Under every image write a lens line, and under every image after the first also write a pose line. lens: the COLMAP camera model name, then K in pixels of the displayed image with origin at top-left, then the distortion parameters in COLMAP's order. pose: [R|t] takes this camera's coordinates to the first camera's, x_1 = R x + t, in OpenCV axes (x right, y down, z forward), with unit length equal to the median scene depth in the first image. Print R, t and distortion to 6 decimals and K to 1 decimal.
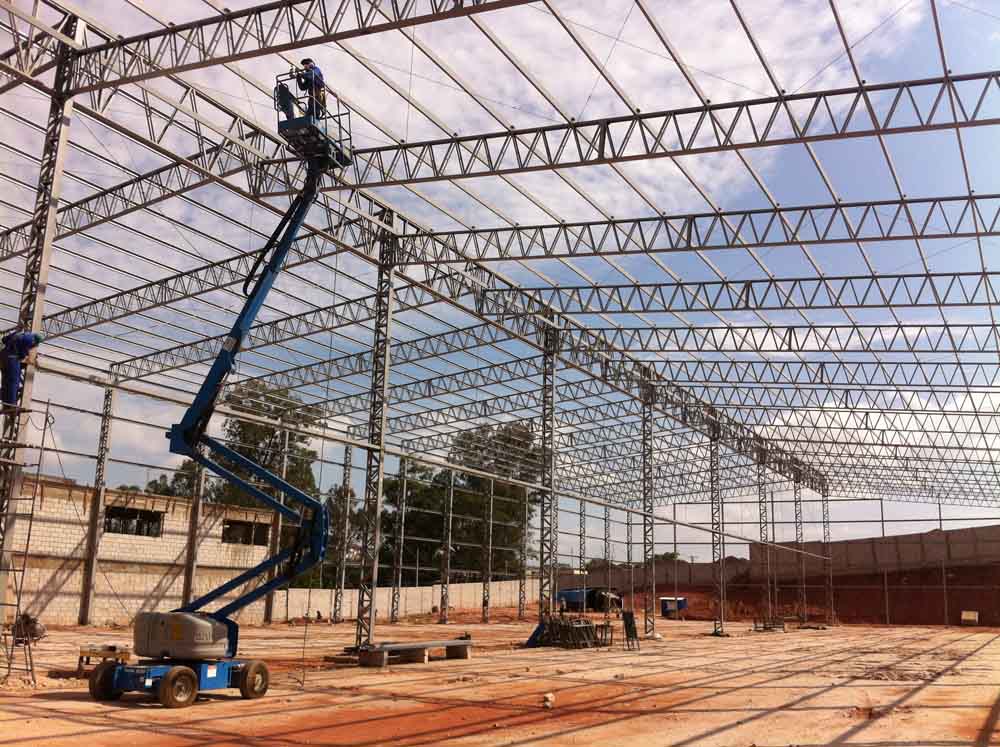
lens RADIAL K [[966.0, 0, 504.1], [0, 966.0, 378.2], [0, 0, 1]] dist [0.095746, -0.328564]
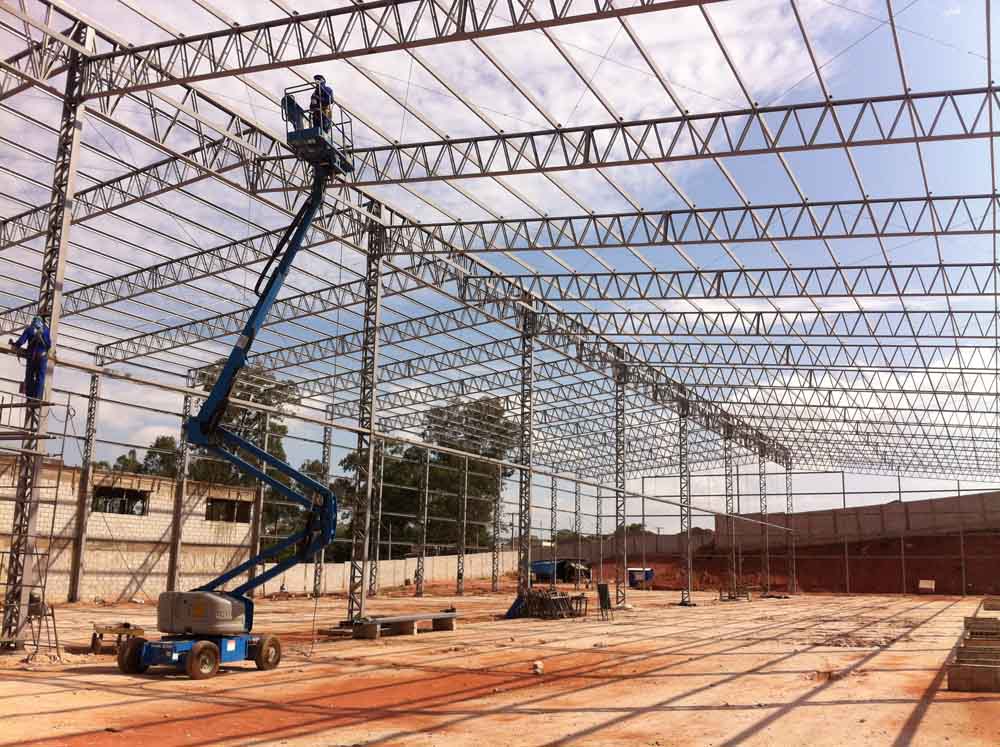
lens RADIAL K [[979.3, 0, 512.8], [0, 979.3, 381.6], [0, 0, 1]] dist [0.116076, -0.407482]
pose [[0.998968, 0.000092, 0.045422, -0.018437], [-0.001678, 0.999390, 0.034886, -0.015515], [-0.045391, -0.034927, 0.998359, -0.051278]]
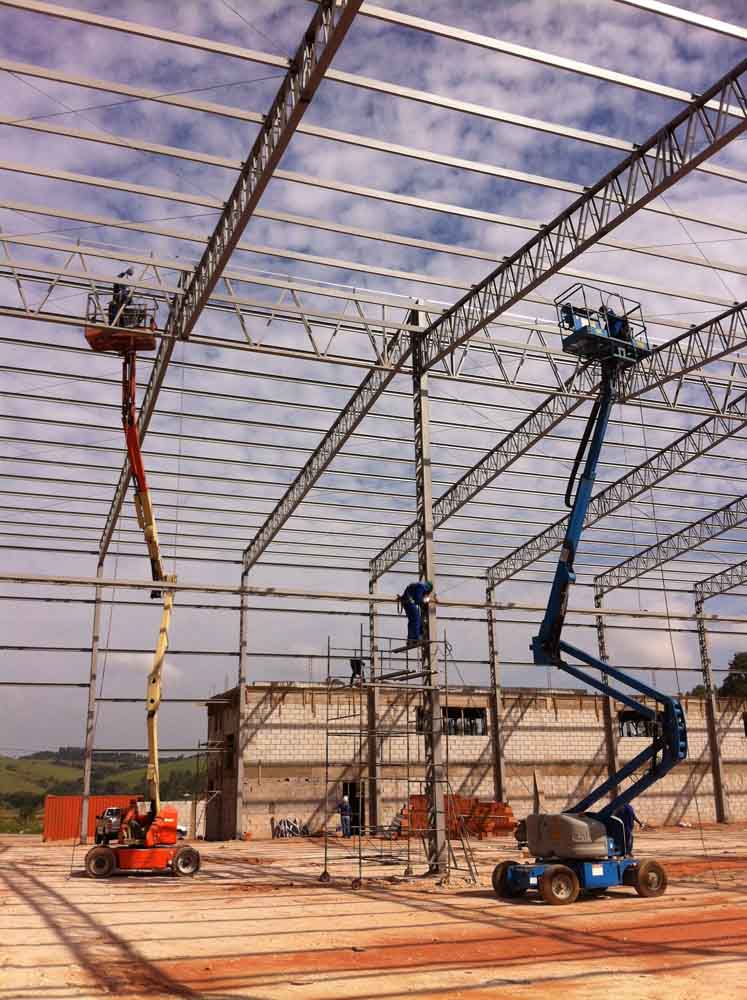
lens RADIAL K [[987.6, 0, 409.9], [0, 987.6, 502.2], [0, 0, 1]] dist [0.101940, -0.426441]
pose [[0.754249, -0.220214, -0.618558, 0.145208], [0.179395, 0.975350, -0.128488, 0.009436], [0.631605, -0.014054, 0.775163, 0.028527]]
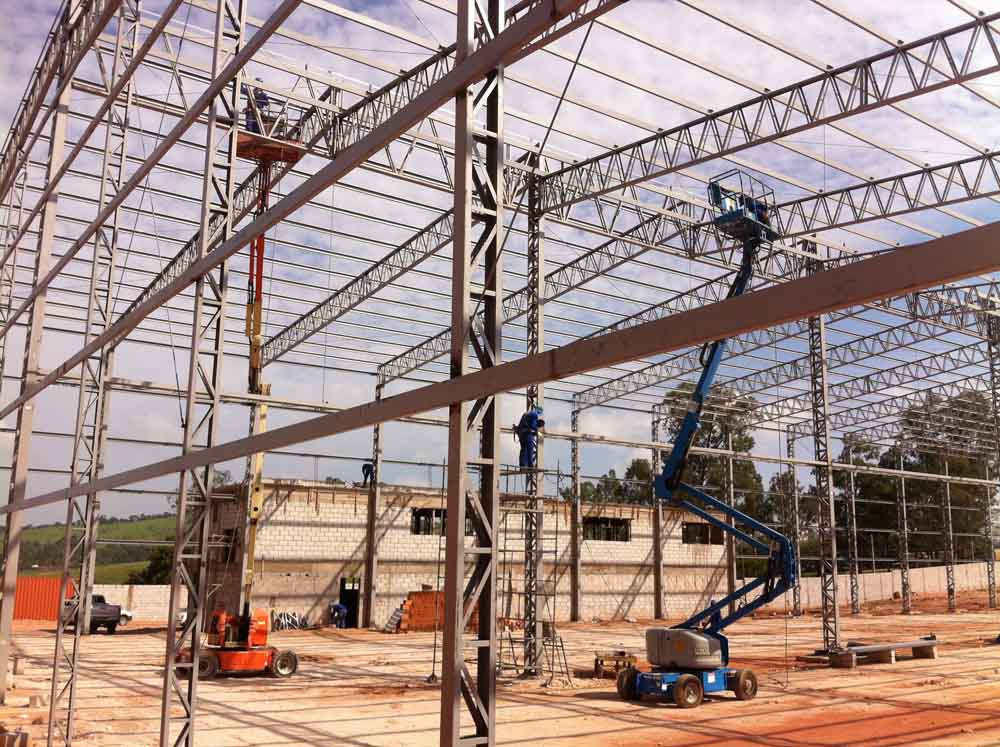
lens RADIAL K [[996.0, 0, 497.9], [0, 996.0, 367.6], [0, 0, 1]] dist [0.110429, -0.417417]
pose [[0.904770, -0.099571, -0.414098, 0.009170], [0.108168, 0.994129, -0.002704, -0.056076], [0.411936, -0.042346, 0.910228, -0.121914]]
